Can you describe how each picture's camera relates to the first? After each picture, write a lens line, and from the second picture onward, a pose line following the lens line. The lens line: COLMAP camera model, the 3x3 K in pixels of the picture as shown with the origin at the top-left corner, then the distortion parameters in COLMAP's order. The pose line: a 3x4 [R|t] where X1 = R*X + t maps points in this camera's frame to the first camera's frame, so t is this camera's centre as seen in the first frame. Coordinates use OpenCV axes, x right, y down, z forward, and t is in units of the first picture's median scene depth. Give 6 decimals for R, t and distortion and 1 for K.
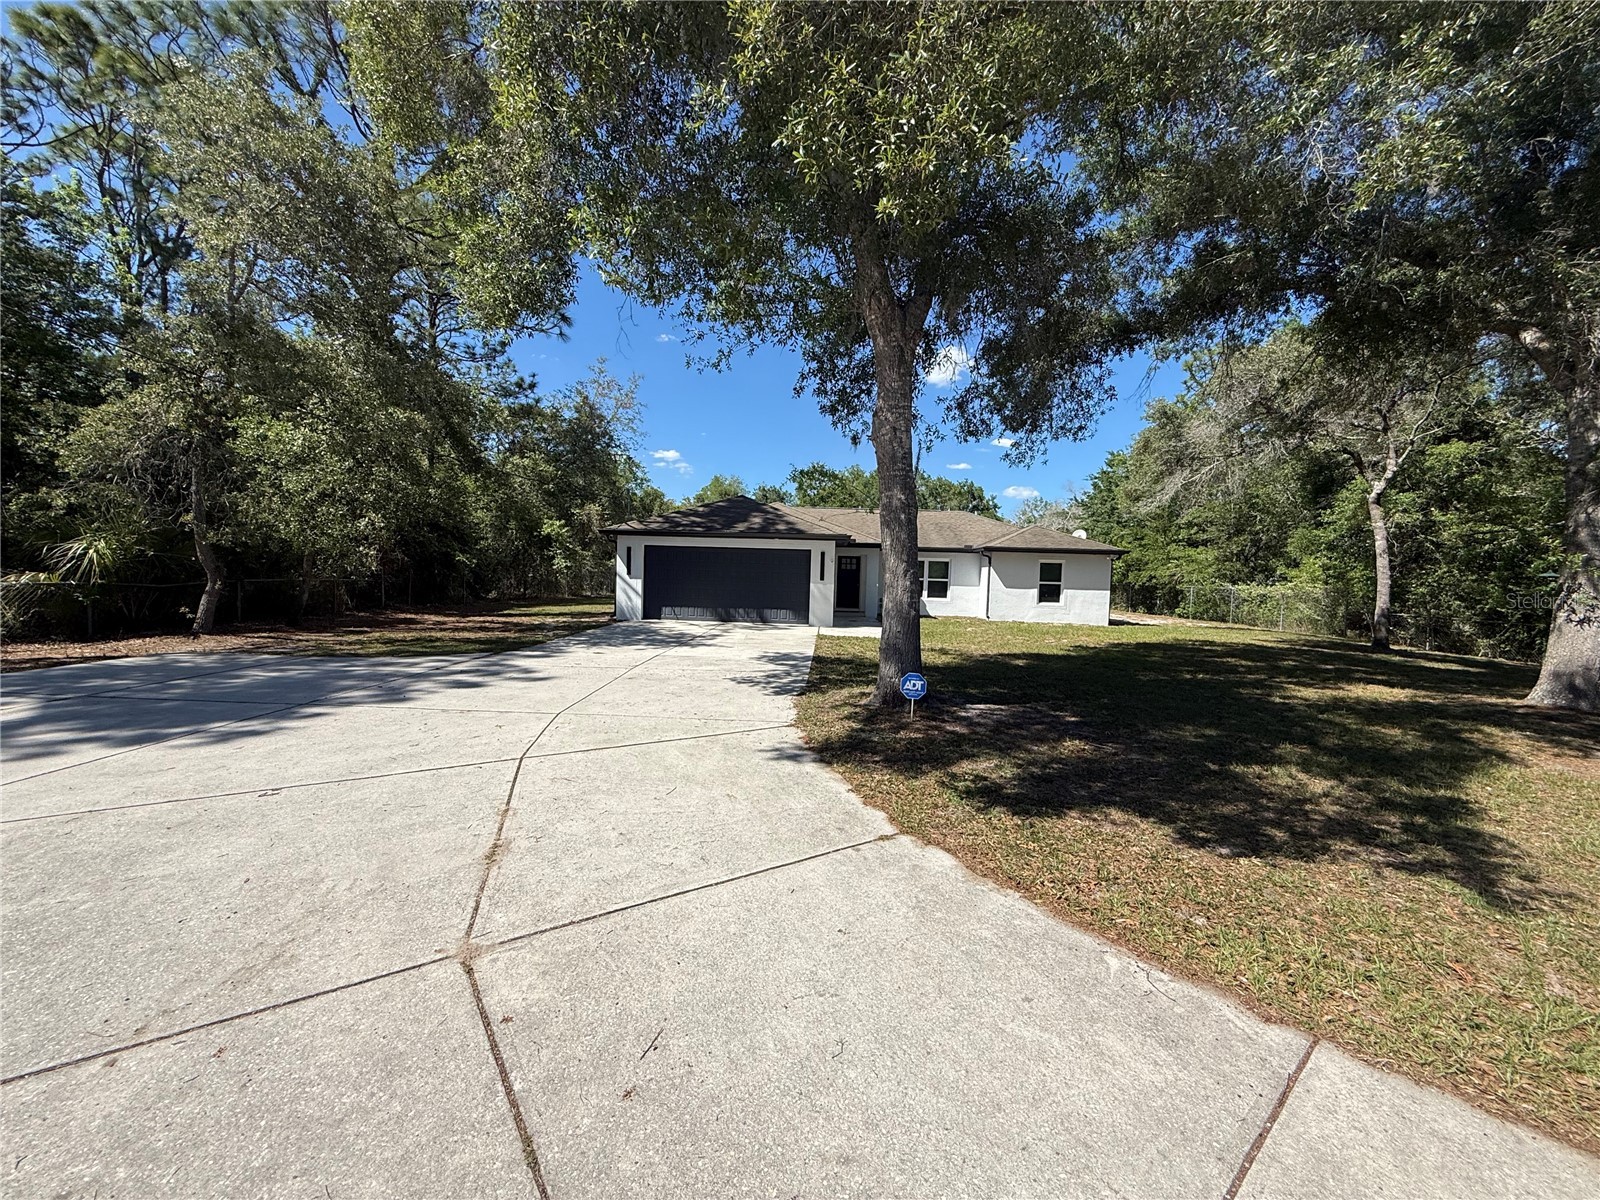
lens RADIAL K [[633.1, 0, 800.0], [0, 633.1, 600.0], [0, 0, 1]] dist [-0.000861, 0.000455]
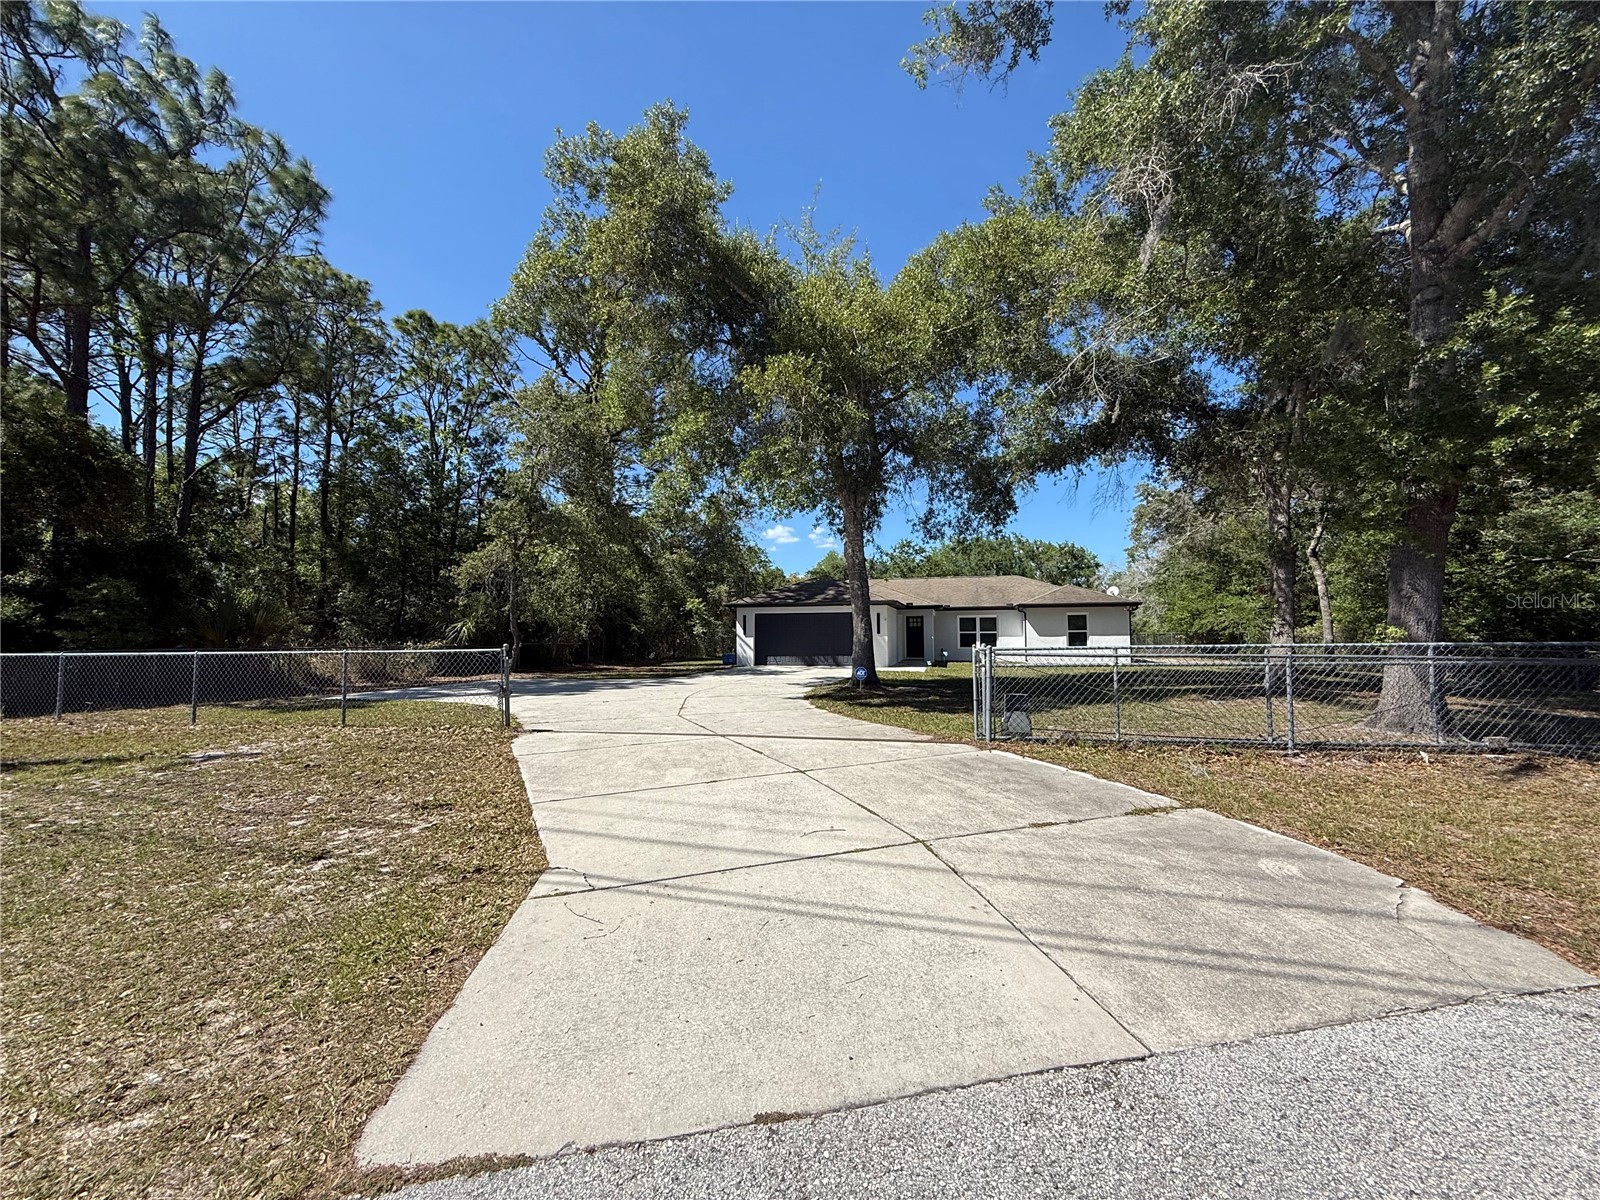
lens RADIAL K [[633.1, 0, 800.0], [0, 633.1, 600.0], [0, 0, 1]] dist [-0.000861, 0.000455]
pose [[0.978801, -0.046026, -0.199576, 0.118749], [0.024591, 0.993783, -0.108584, 0.033764], [0.203333, 0.101375, 0.973848, -0.317590]]
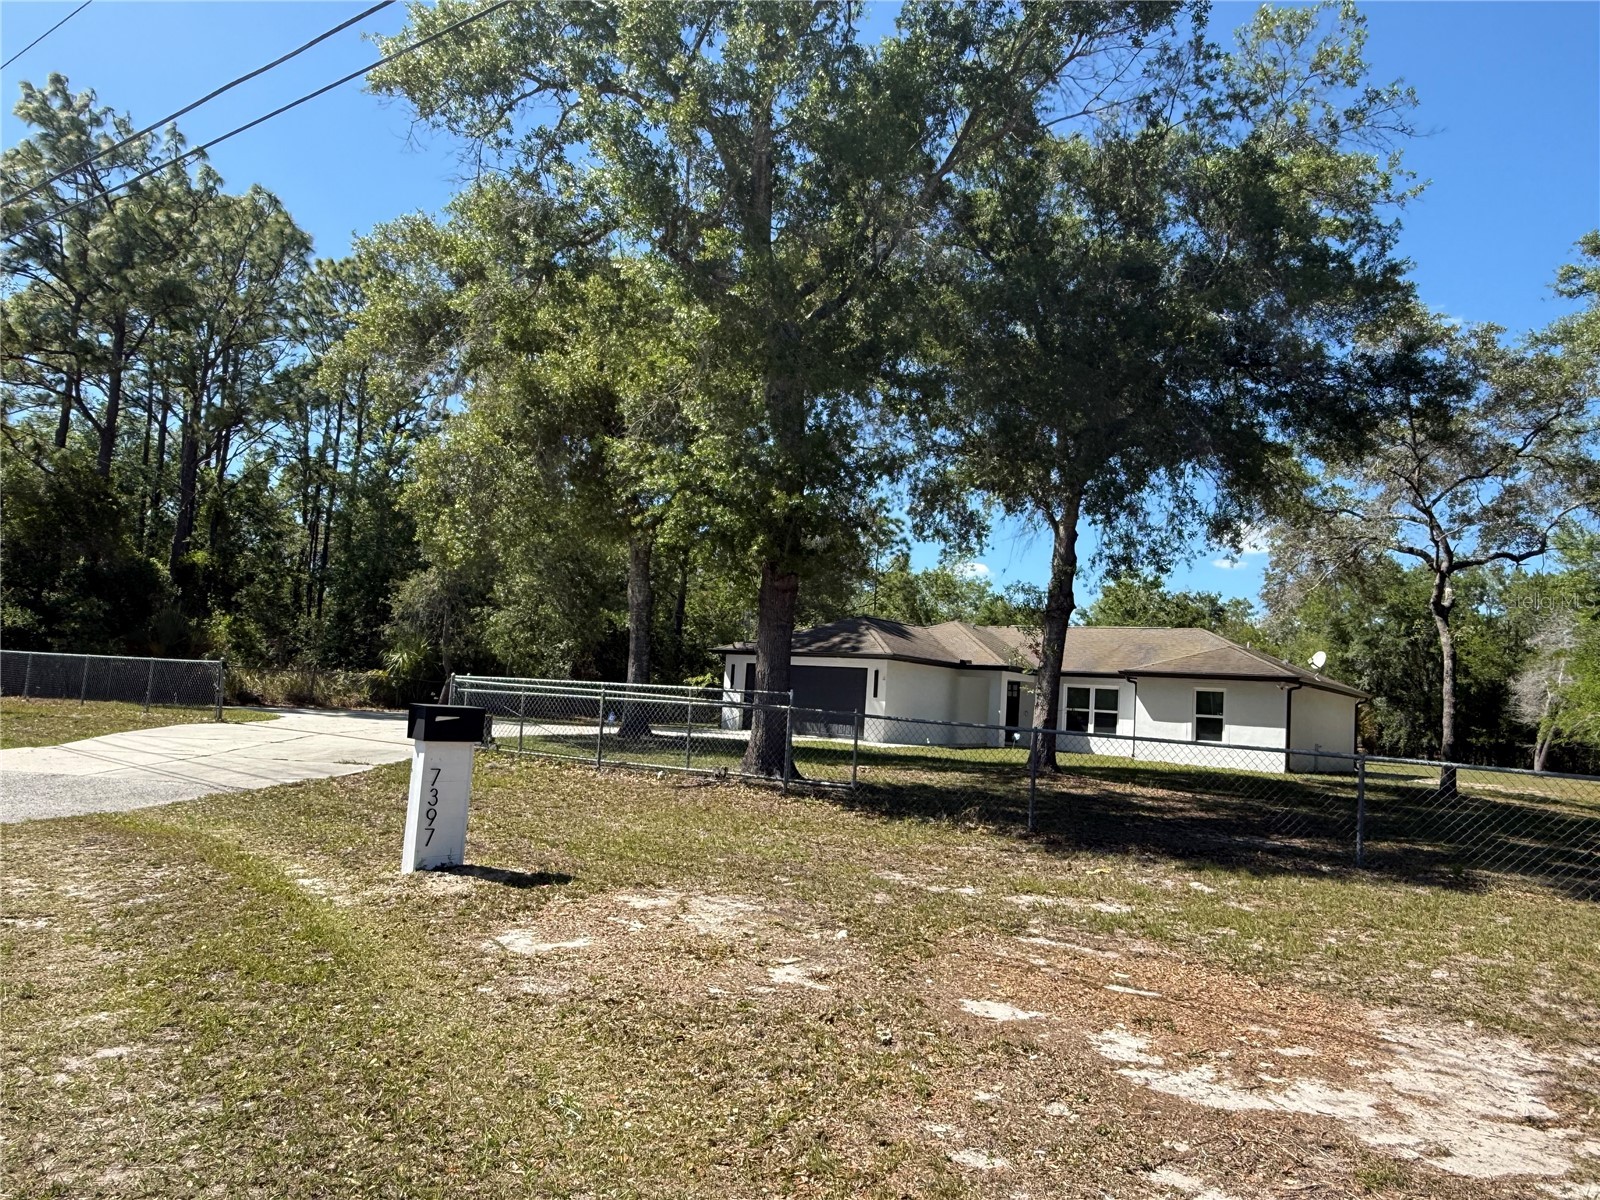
lens RADIAL K [[1090.7, 0, 800.0], [0, 1090.7, 600.0], [0, 0, 1]] dist [0.001555, 0.000608]
pose [[0.827059, -0.027795, -0.561428, 0.761856], [-0.066919, 0.986805, -0.147436, 0.067118], [0.558118, 0.159509, 0.814286, -0.444558]]
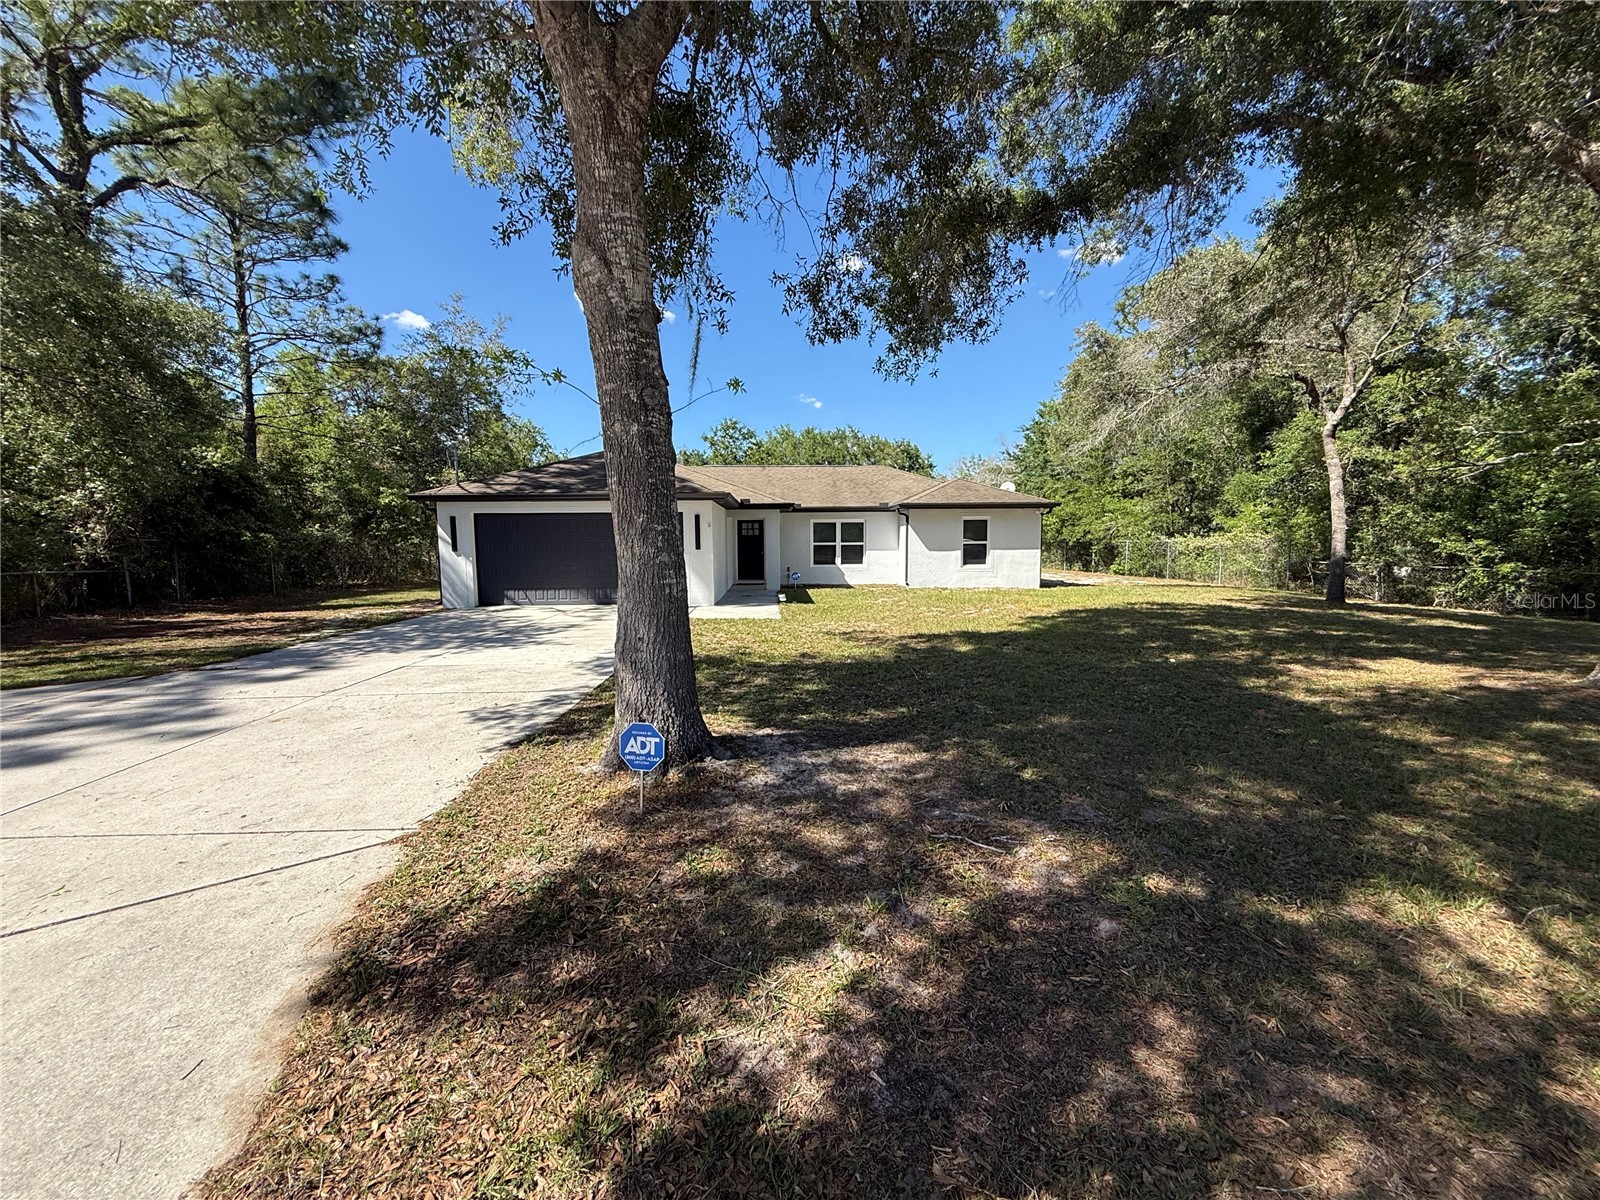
lens RADIAL K [[638.0, 0, 800.0], [0, 638.0, 600.0], [0, 0, 1]] dist [0.000900, 0.000265]
pose [[0.995757, -0.043989, 0.080829, 0.078014], [0.039908, 0.997879, 0.051428, -0.002581], [-0.082919, -0.047984, 0.995400, 0.132815]]
